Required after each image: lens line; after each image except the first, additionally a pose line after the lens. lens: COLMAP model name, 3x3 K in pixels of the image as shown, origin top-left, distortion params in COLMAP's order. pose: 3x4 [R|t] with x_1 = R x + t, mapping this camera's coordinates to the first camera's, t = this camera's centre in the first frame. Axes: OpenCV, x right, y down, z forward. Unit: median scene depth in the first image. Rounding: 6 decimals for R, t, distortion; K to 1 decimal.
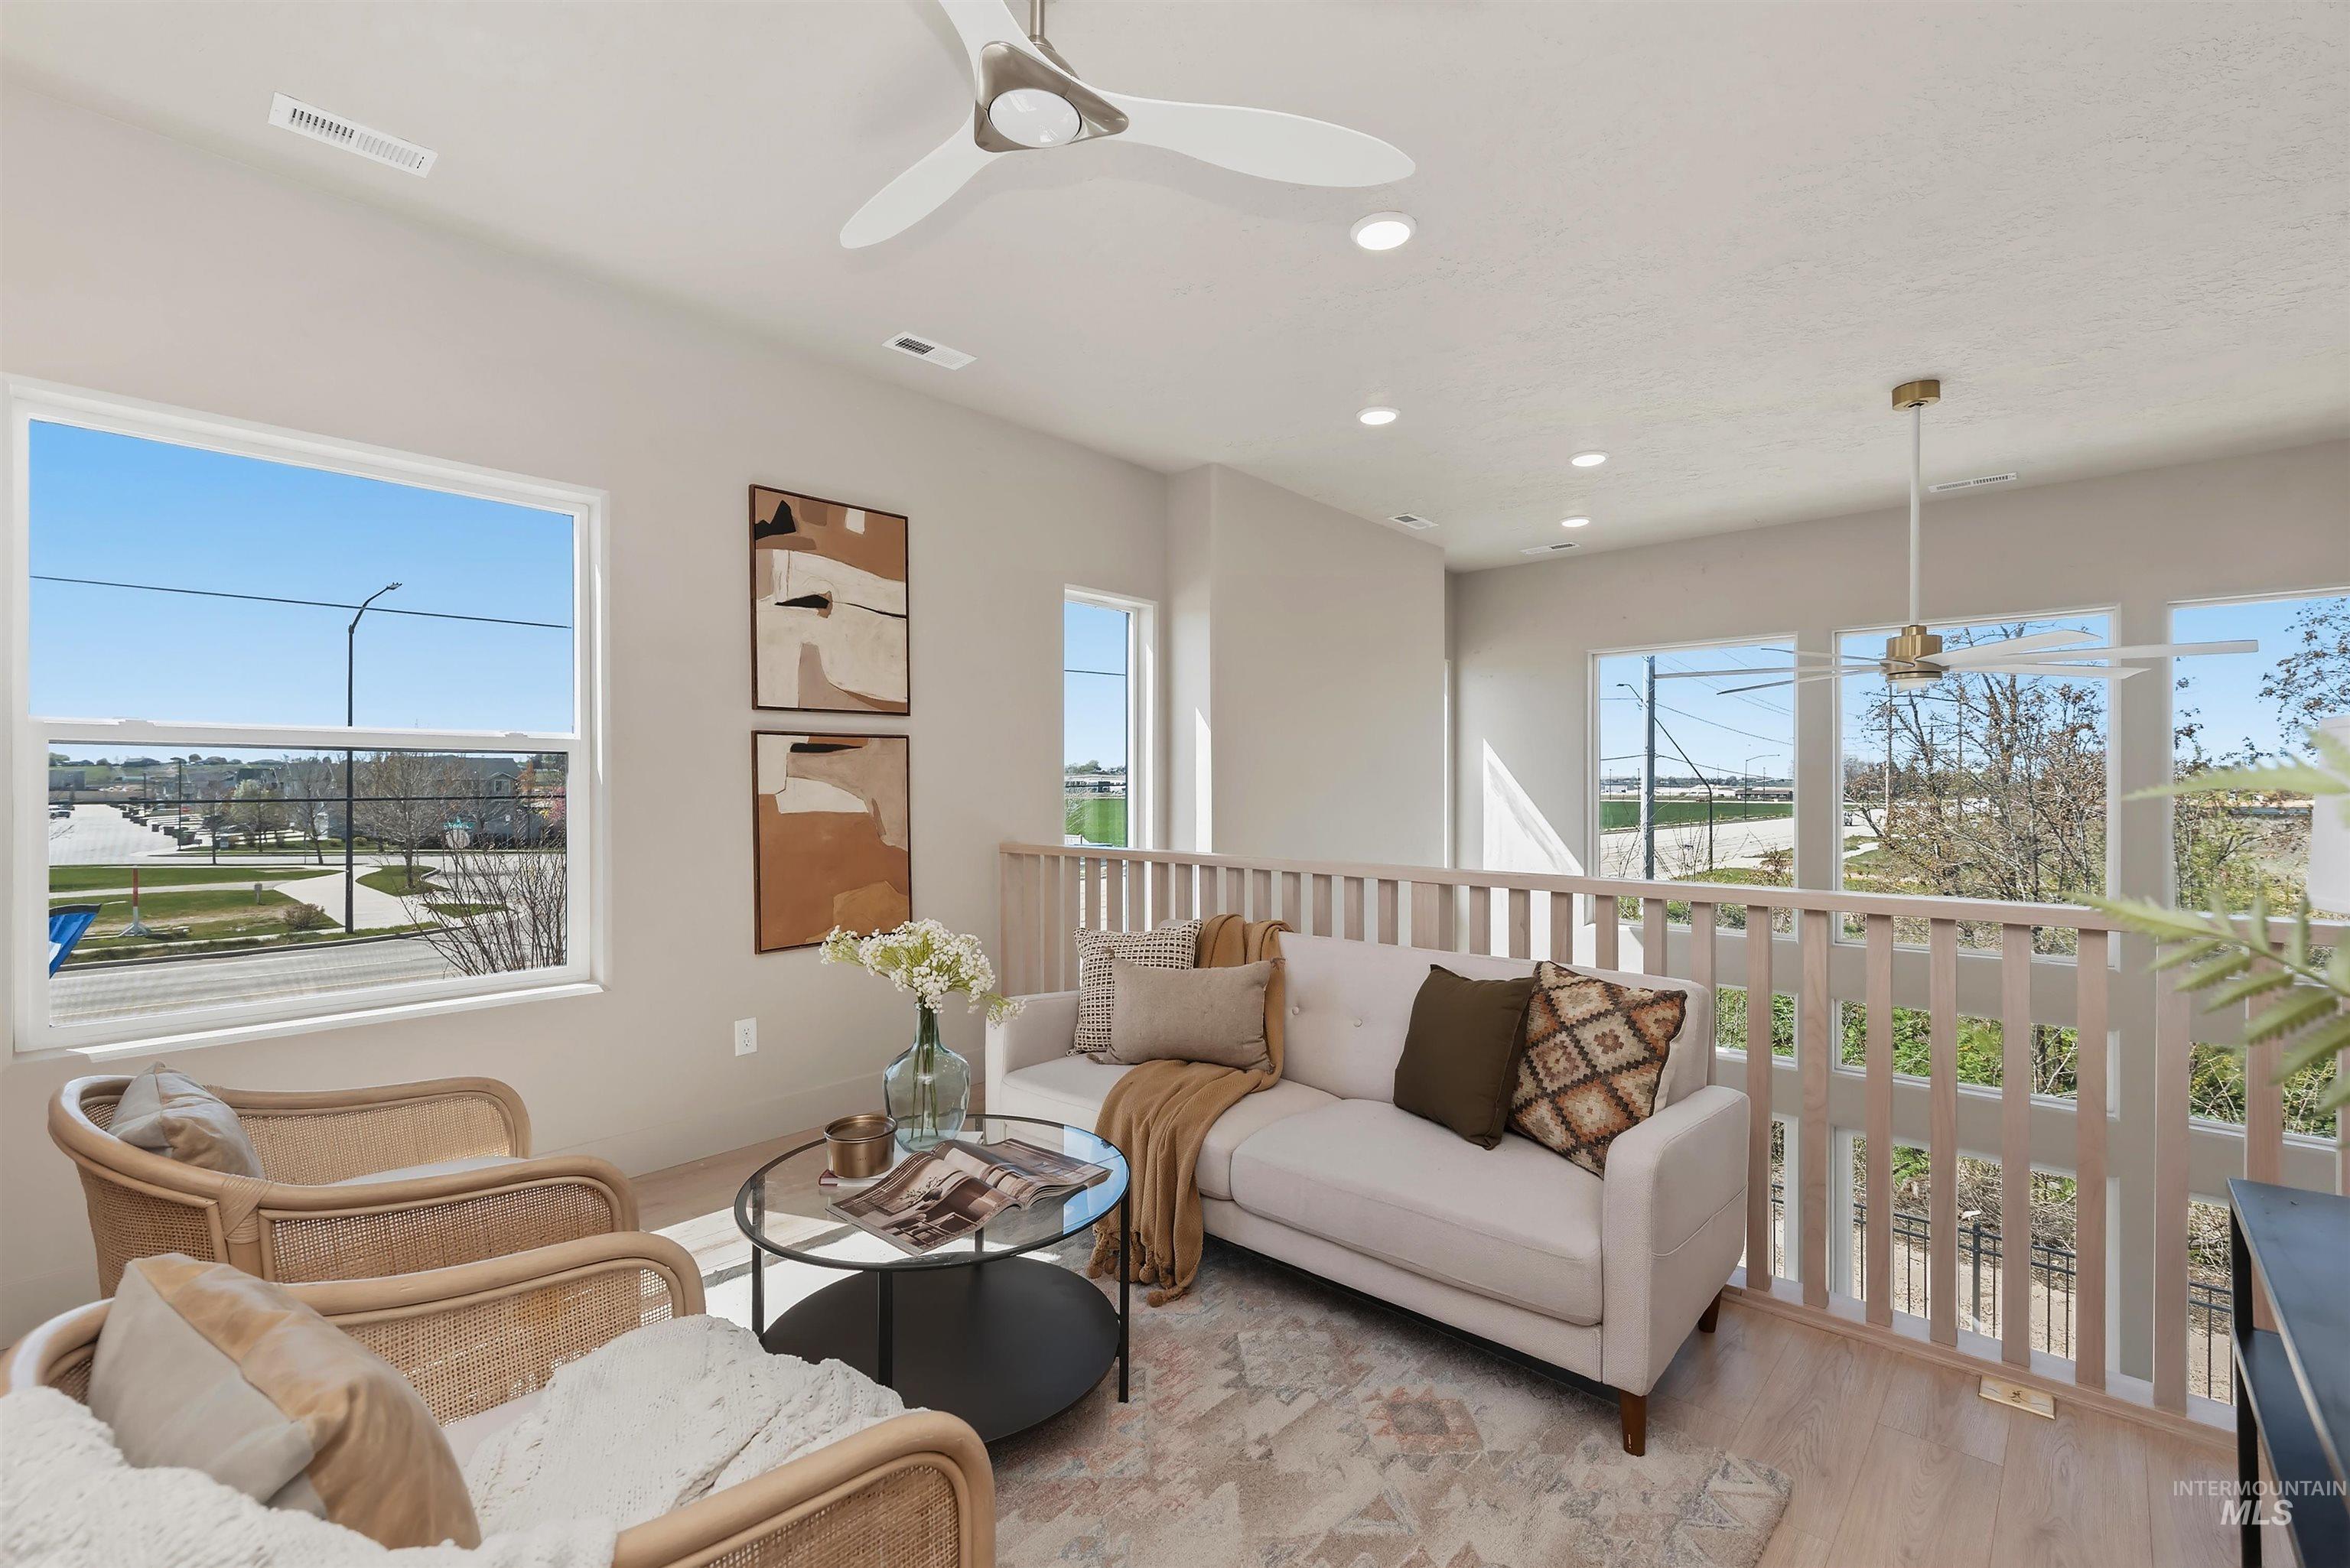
lens RADIAL K [[1033.6, 0, 1181.8], [0, 1033.6, 773.5], [0, 0, 1]] dist [0.000465, 0.000160]
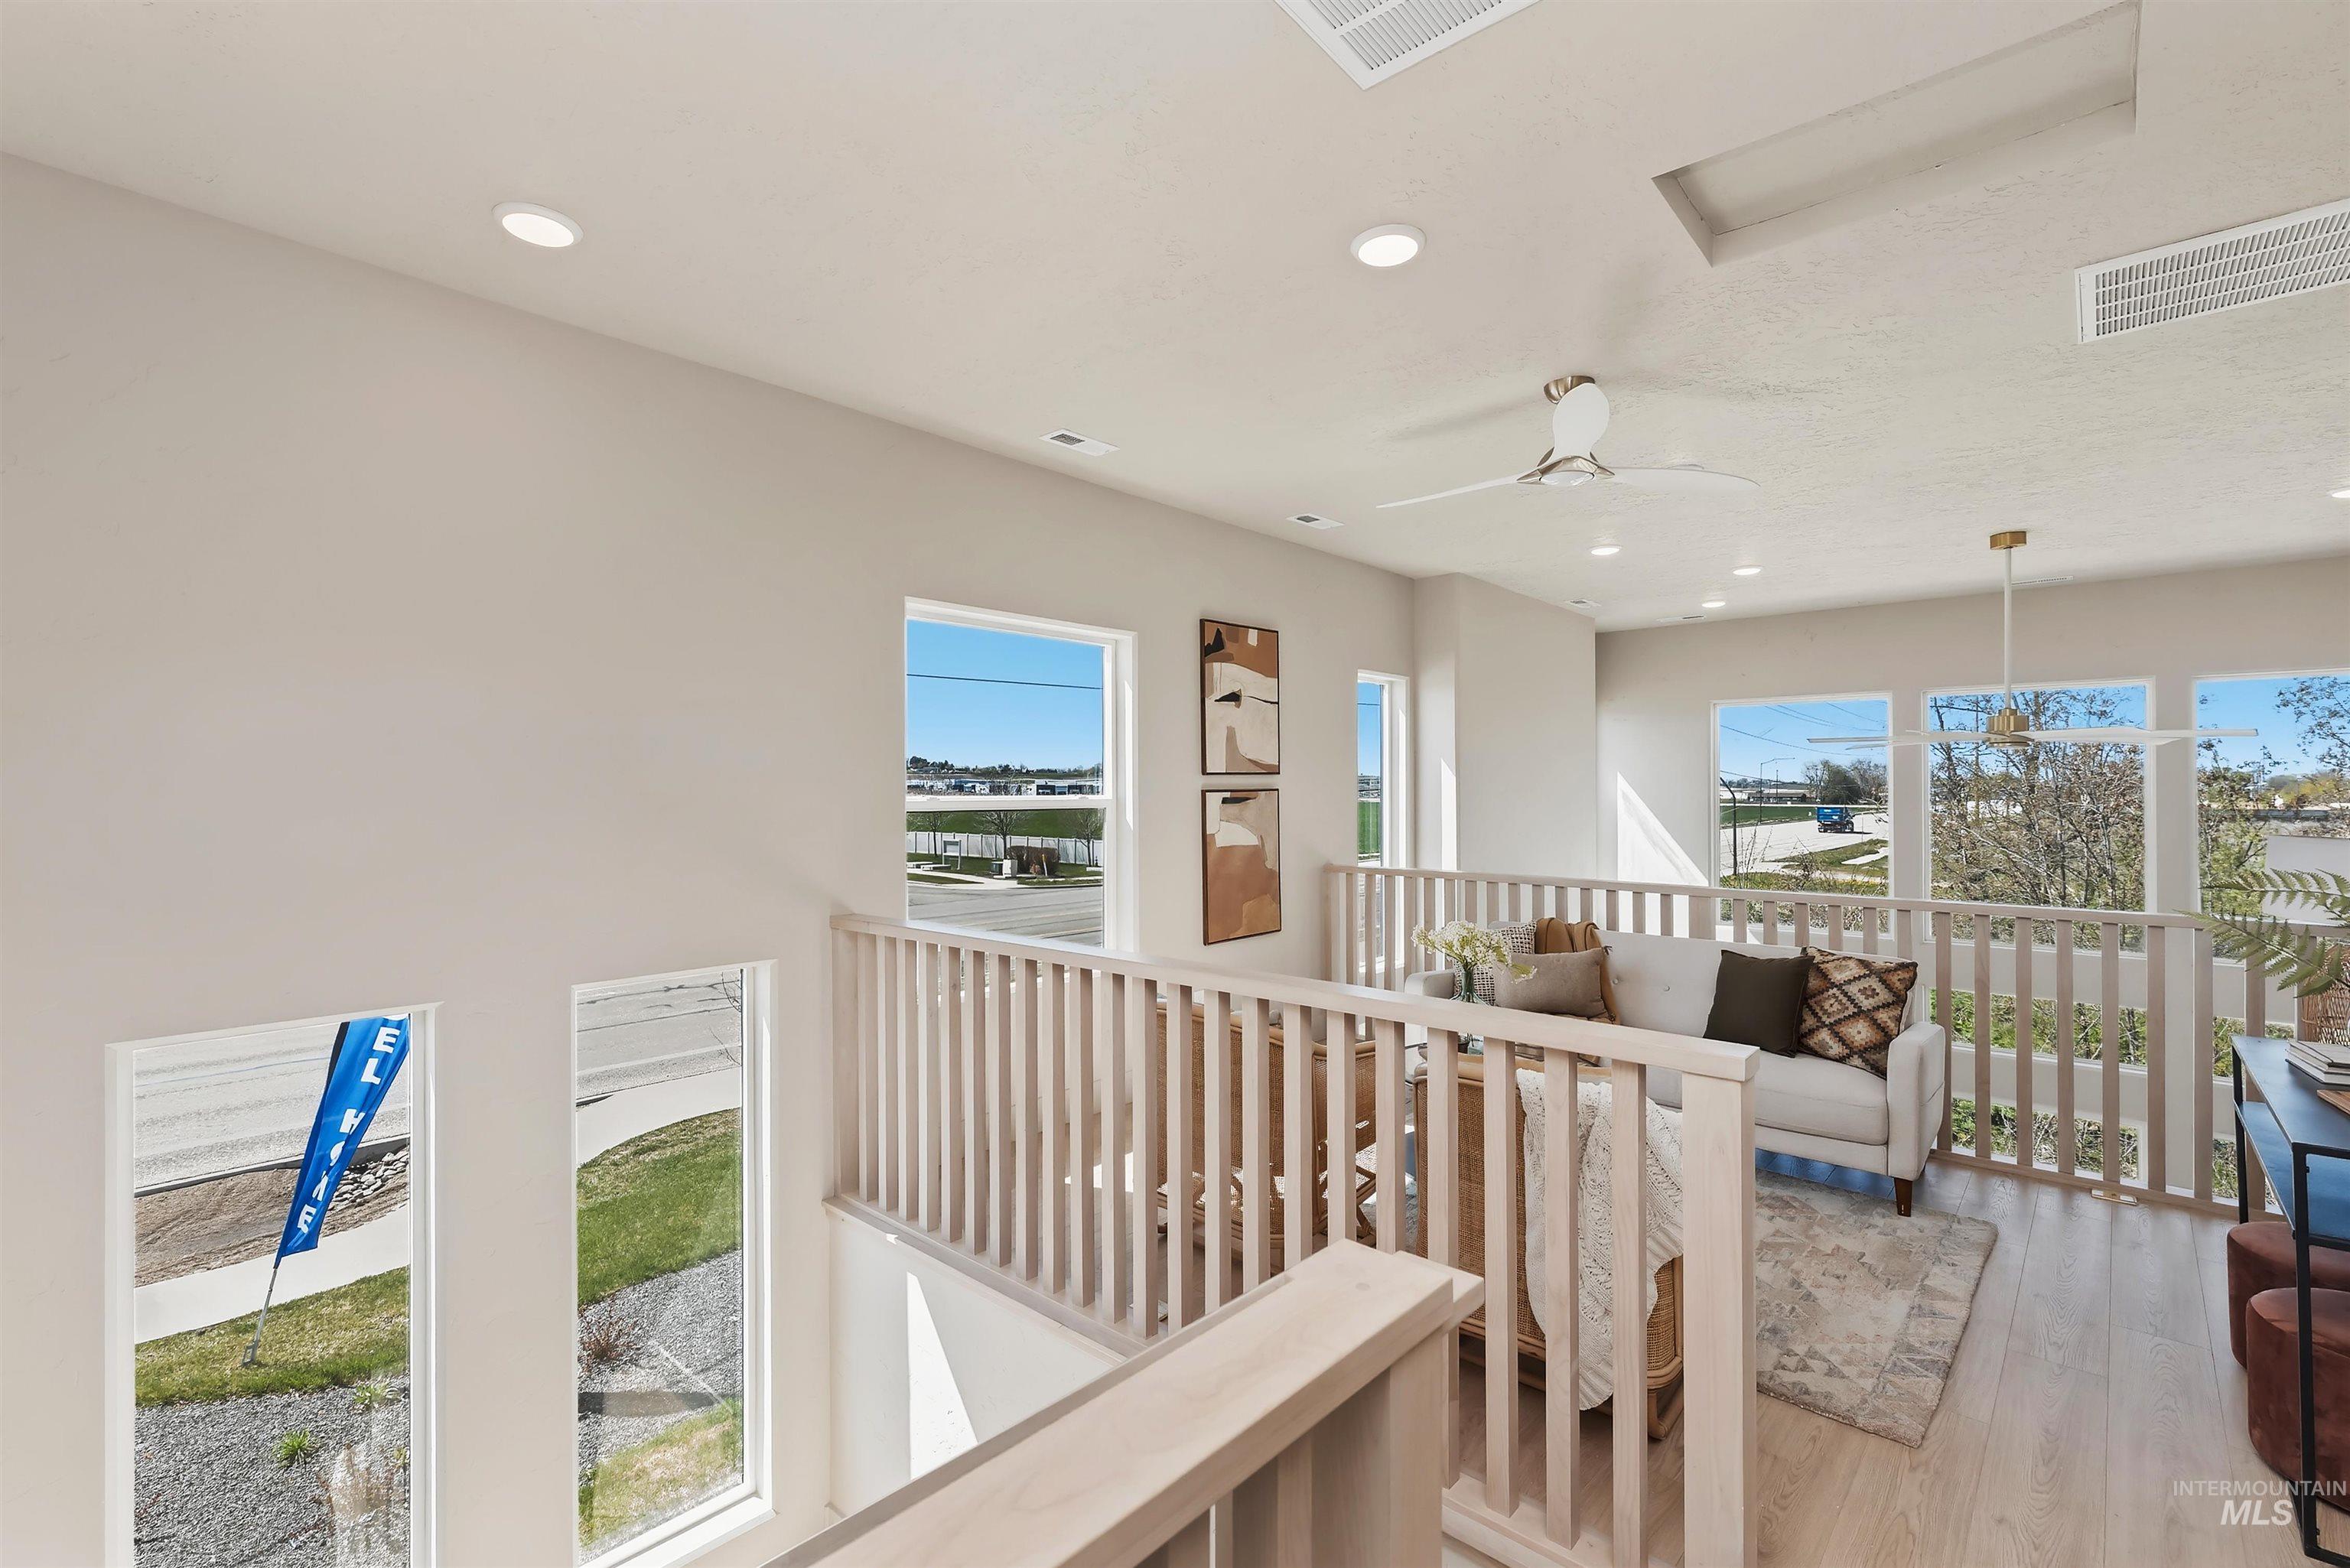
lens RADIAL K [[1036.7, 0, 1180.7], [0, 1036.7, 769.3], [0, 0, 1]] dist [-0.001065, 0.000767]
pose [[0.999961, -0.000944, -0.008756, -0.421731], [0.000884, 0.999976, -0.006832, -0.058461], [0.008762, 0.006824, 0.999938, -0.430805]]
